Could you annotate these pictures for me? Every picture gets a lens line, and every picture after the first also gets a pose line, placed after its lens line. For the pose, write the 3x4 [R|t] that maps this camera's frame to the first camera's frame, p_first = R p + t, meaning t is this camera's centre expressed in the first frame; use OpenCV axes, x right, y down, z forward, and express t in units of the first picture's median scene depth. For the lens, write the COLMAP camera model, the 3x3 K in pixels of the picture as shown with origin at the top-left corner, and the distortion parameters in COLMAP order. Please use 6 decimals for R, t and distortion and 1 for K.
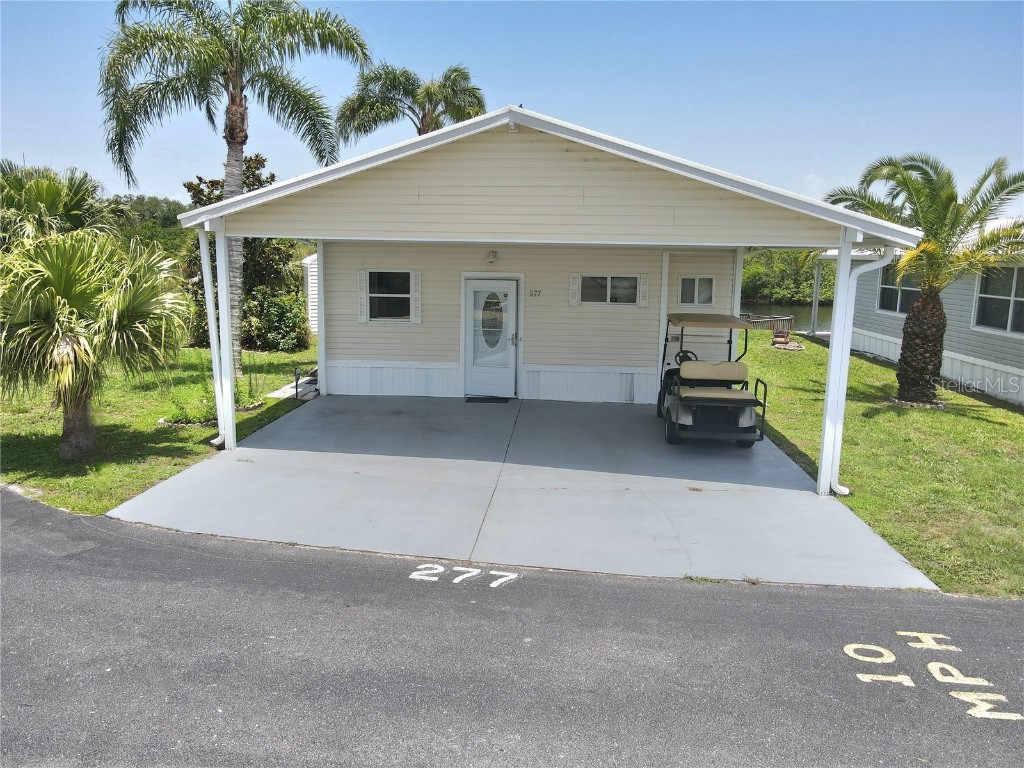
lens RADIAL K [[753.3, 0, 512.0], [0, 753.3, 384.0], [0, 0, 1]] dist [0.000115, -0.002577]
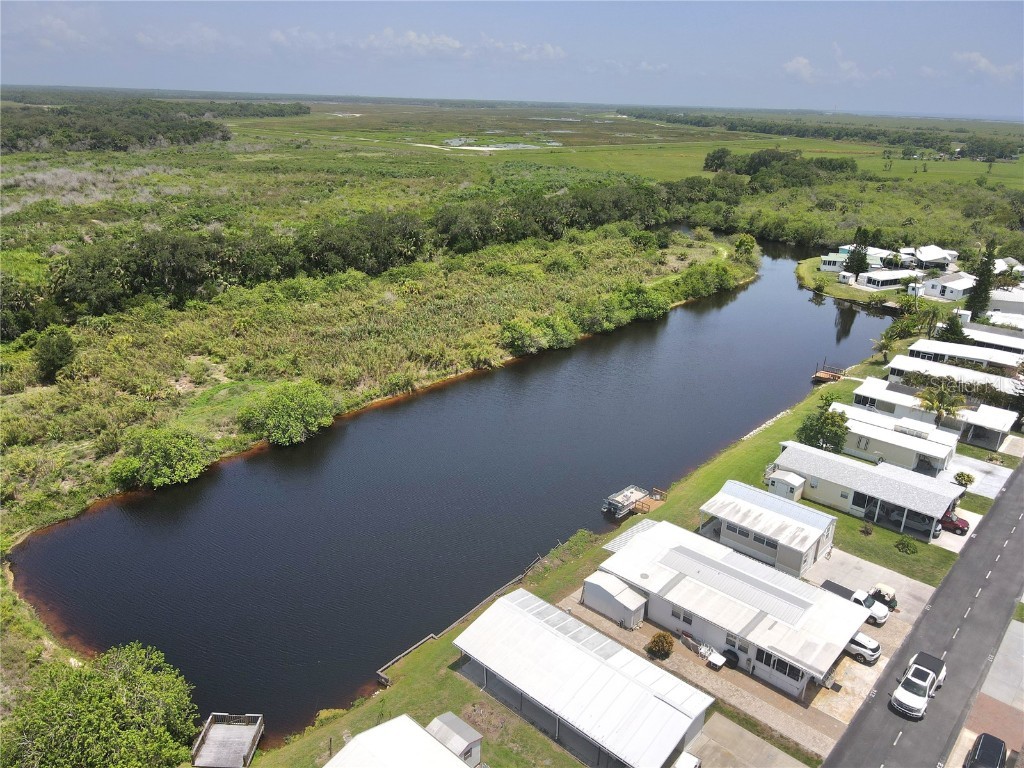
lens RADIAL K [[756.0, 0, 512.0], [0, 756.0, 384.0], [0, 0, 1]] dist [0.005003, 0.013713]
pose [[0.631477, -0.274788, 0.725071, -0.765210], [0.119286, 0.958395, 0.259325, -3.842589], [-0.766164, -0.077267, 0.637983, -1.041778]]
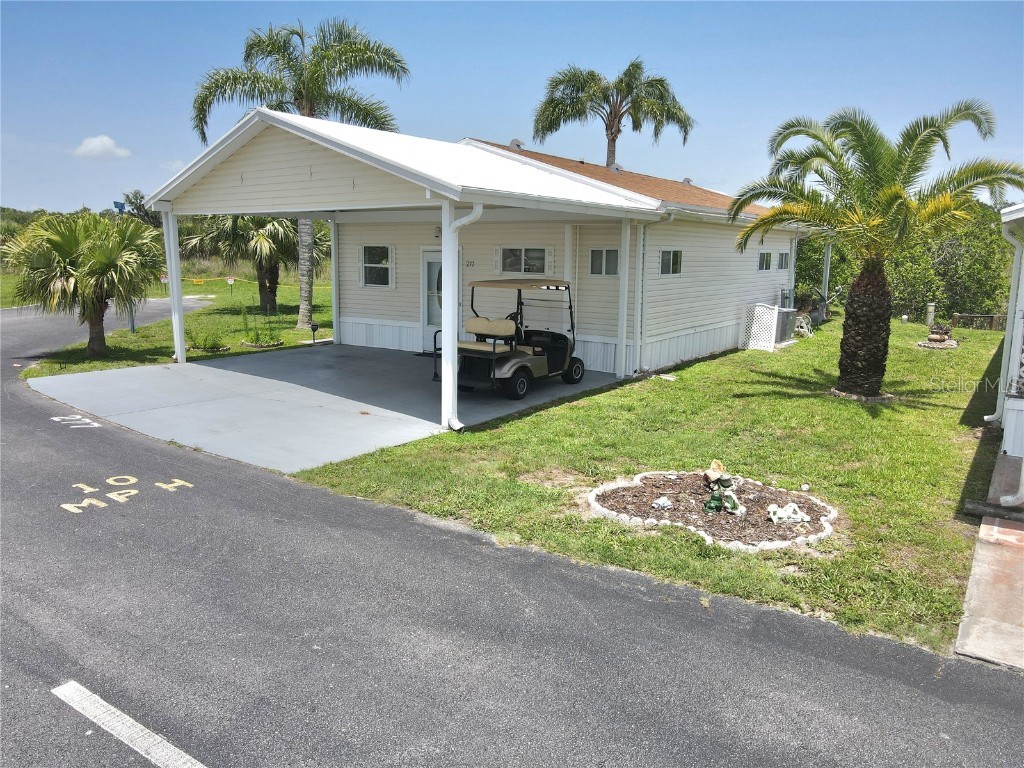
lens RADIAL K [[756.0, 0, 512.0], [0, 756.0, 384.0], [0, 0, 1]] dist [0.005003, 0.013713]
pose [[0.856858, 0.084136, -0.508641, 0.910274], [-0.086616, 0.996063, 0.018848, 0.044247], [0.508225, 0.027906, 0.860772, 0.073369]]
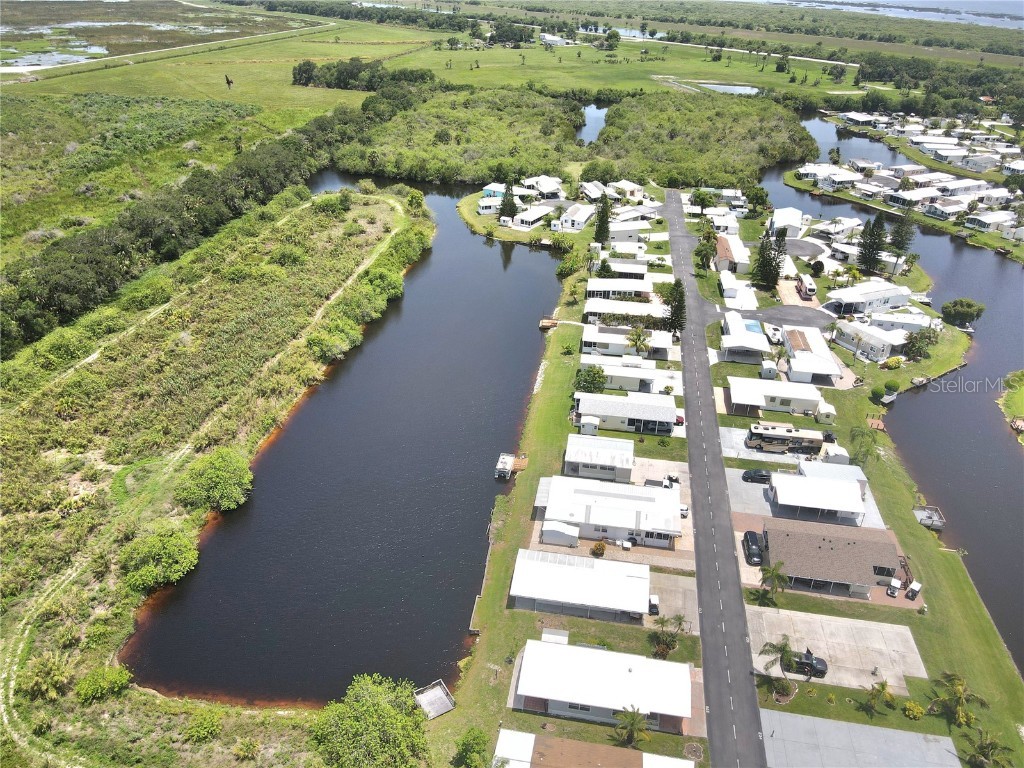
lens RADIAL K [[756.0, 0, 512.0], [0, 756.0, 384.0], [0, 0, 1]] dist [0.005003, 0.013713]
pose [[0.105766, -0.498683, 0.860307, -4.633751], [0.155040, 0.862850, 0.481096, -7.731624], [-0.982230, 0.082498, 0.168576, 1.007096]]
